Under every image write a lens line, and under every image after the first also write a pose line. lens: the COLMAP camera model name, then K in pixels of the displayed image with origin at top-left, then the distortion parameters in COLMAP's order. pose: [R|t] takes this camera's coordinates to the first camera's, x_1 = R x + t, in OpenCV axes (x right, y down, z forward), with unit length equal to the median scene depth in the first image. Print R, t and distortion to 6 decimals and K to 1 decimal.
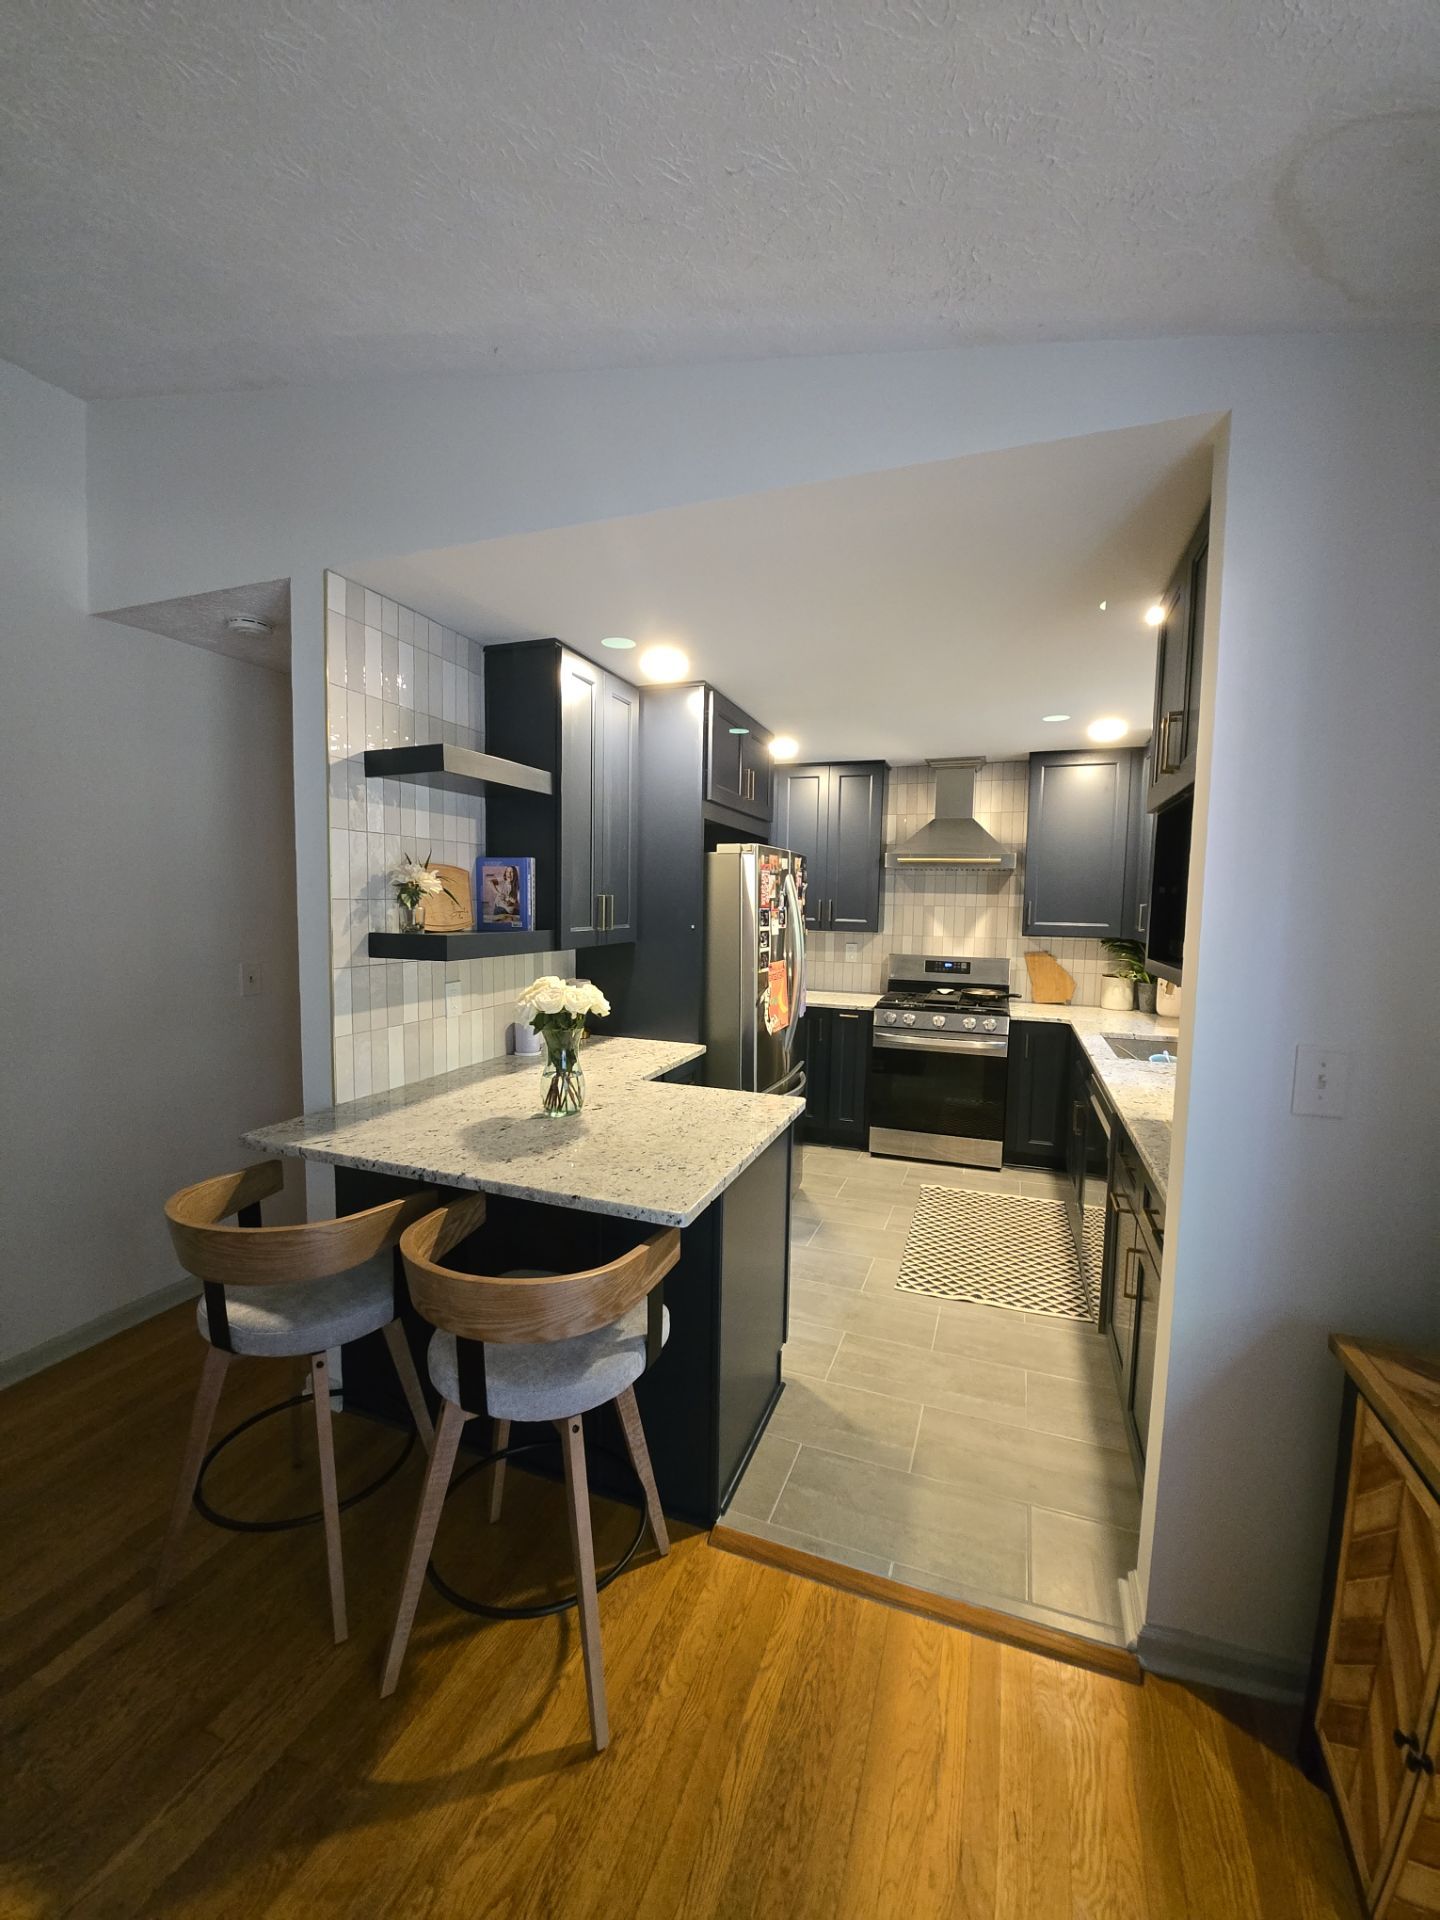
lens RADIAL K [[759.8, 0, 728.4], [0, 759.8, 967.0], [0, 0, 1]] dist [-0.000978, -0.010235]
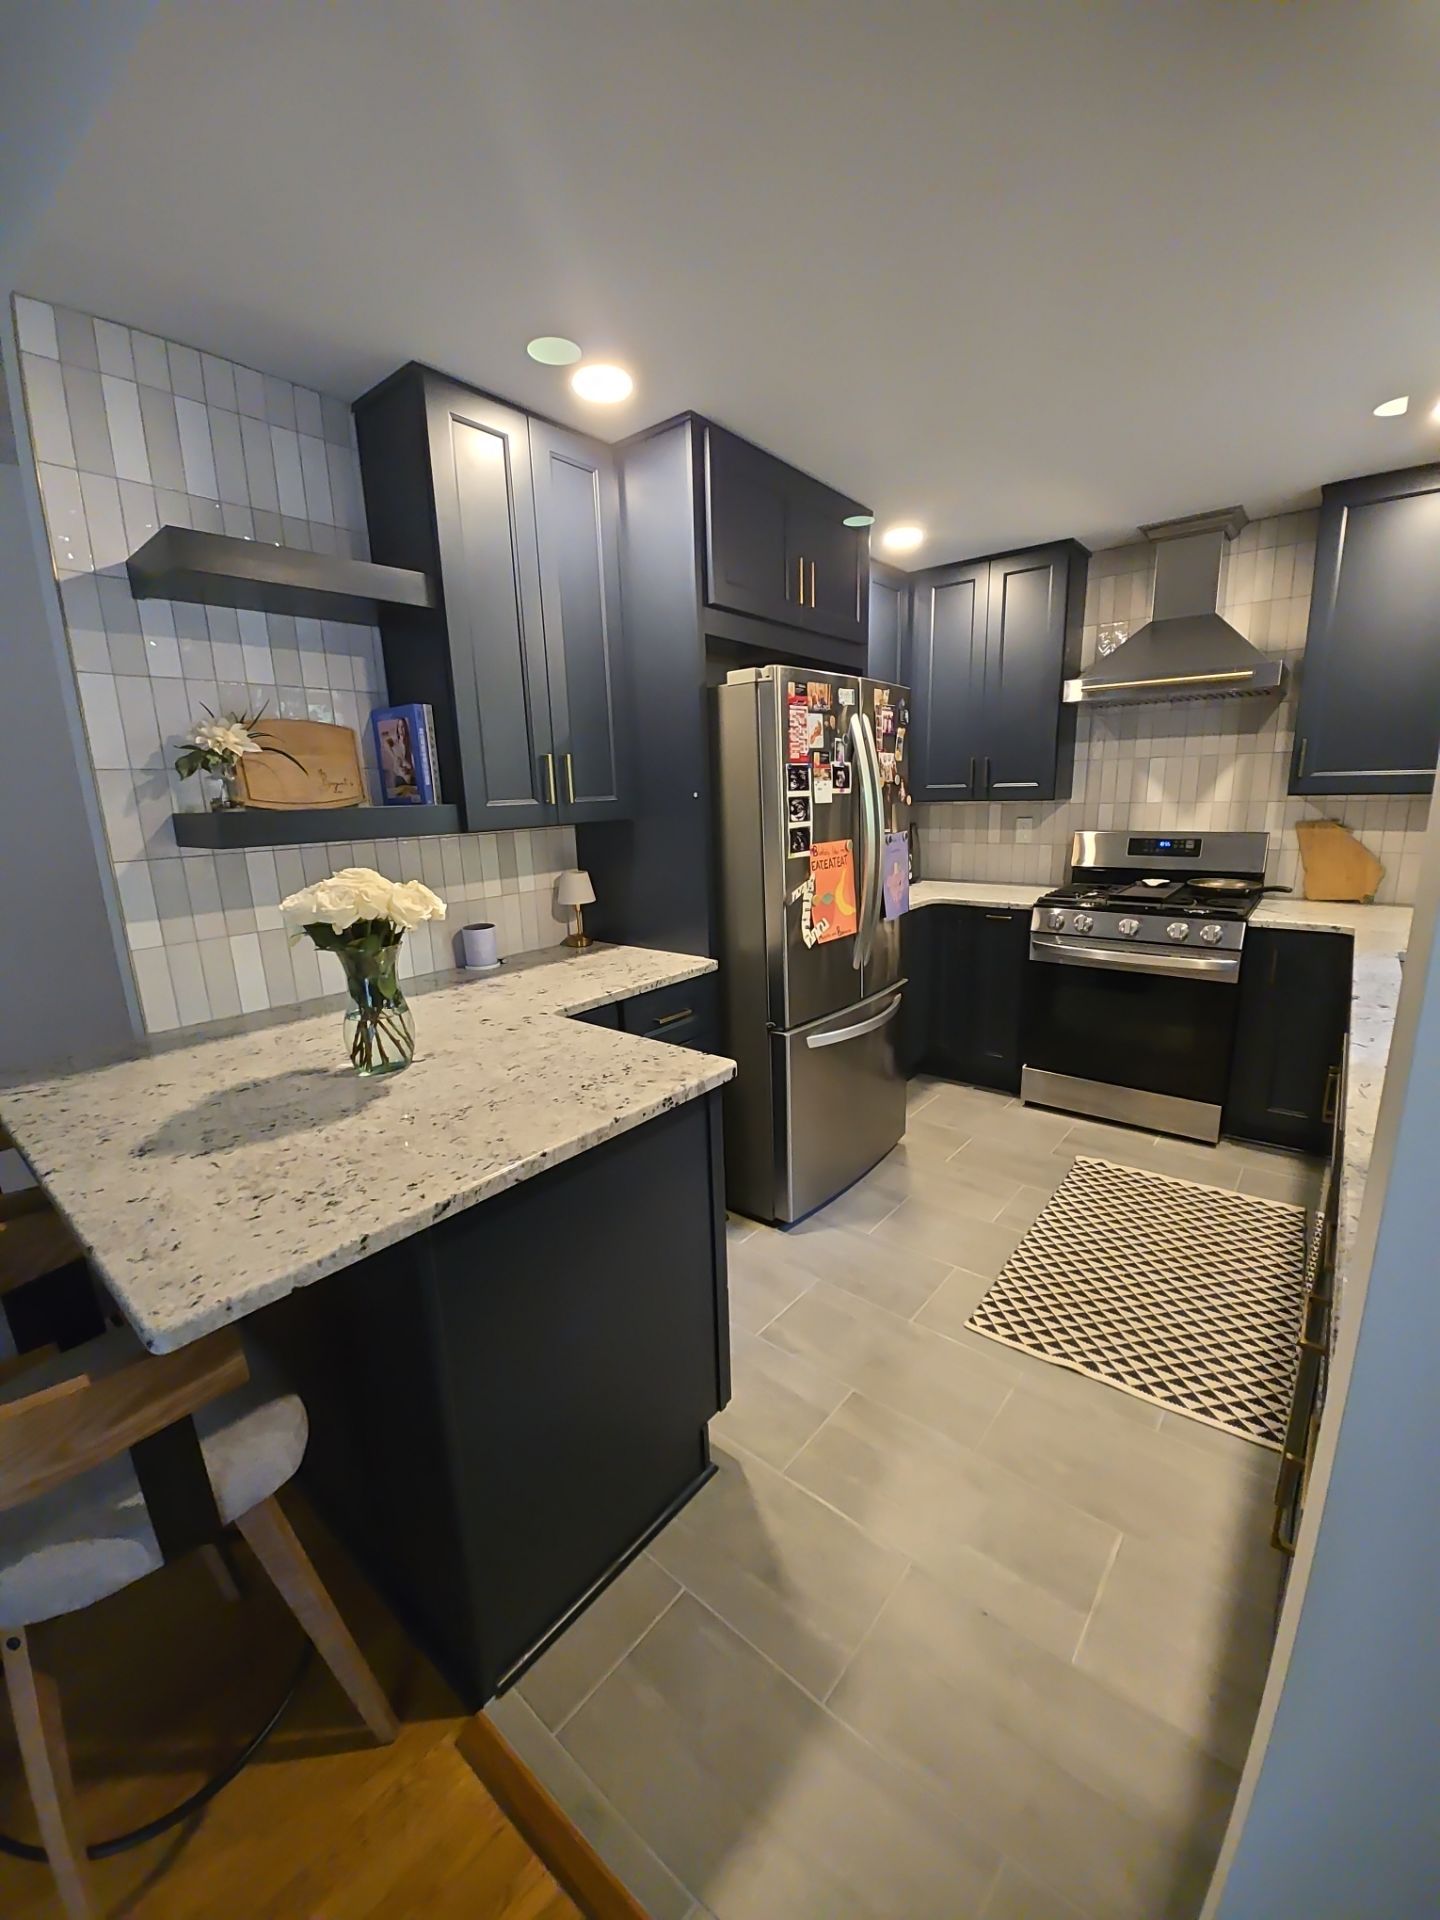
lens RADIAL K [[759.8, 0, 728.4], [0, 759.8, 967.0], [0, 0, 1]] dist [-0.000978, -0.010235]
pose [[0.943890, 0.030085, -0.328887, 0.211340], [0.017049, 0.990076, 0.139496, 0.007233], [0.329820, -0.137276, 0.934010, 0.308259]]
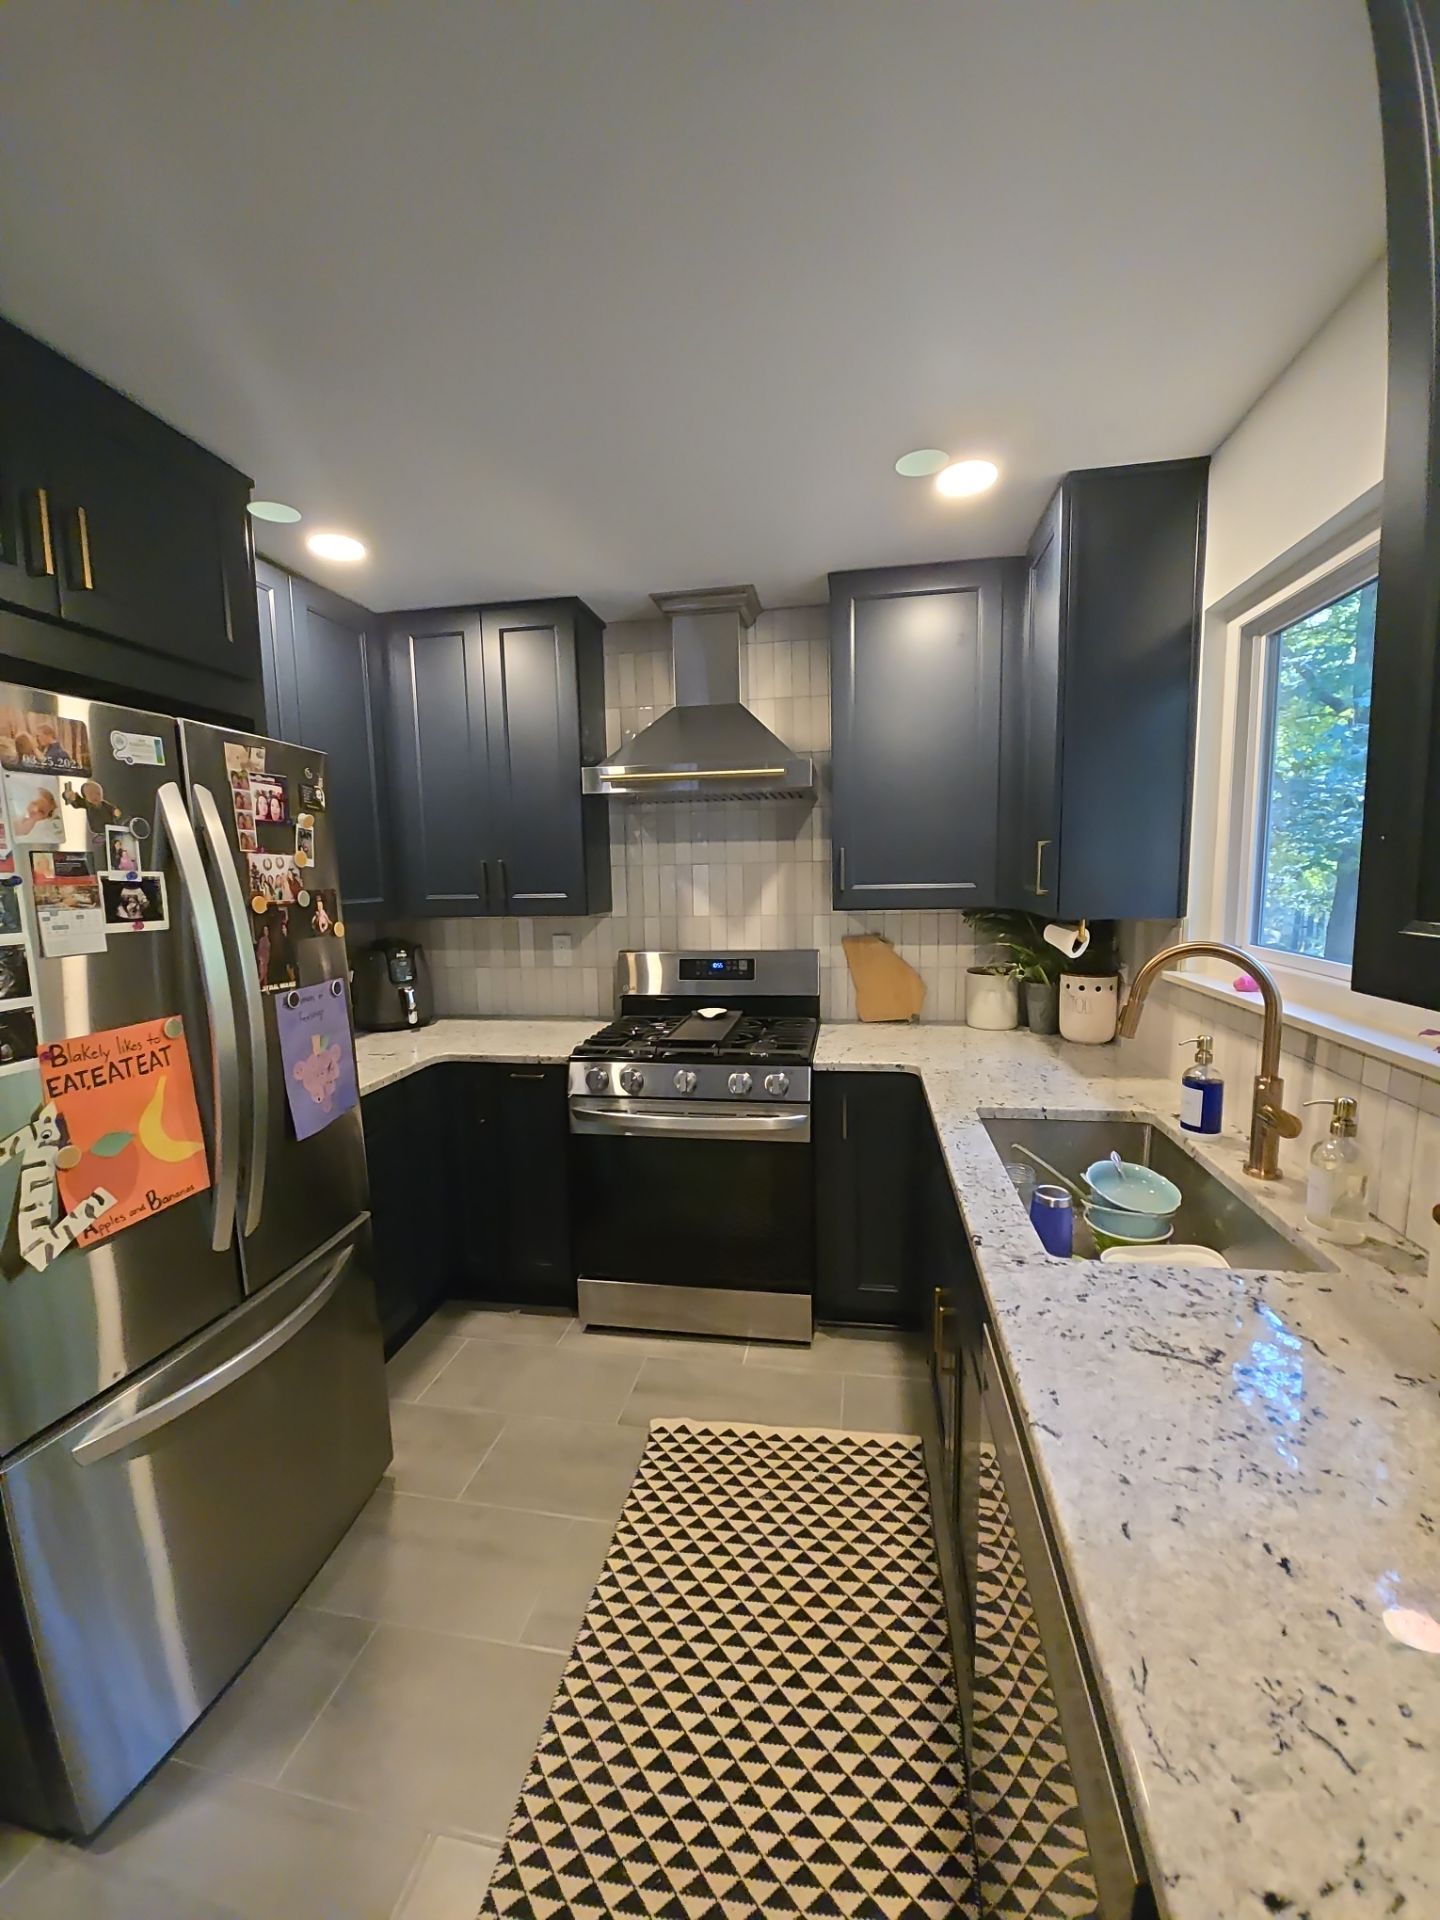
lens RADIAL K [[759.8, 0, 728.4], [0, 759.8, 967.0], [0, 0, 1]] dist [-0.000978, -0.010235]
pose [[0.982876, -0.059785, 0.174302, 0.285247], [0.053744, 0.997786, 0.039181, -0.034355], [-0.176258, -0.029143, 0.983912, 0.621417]]
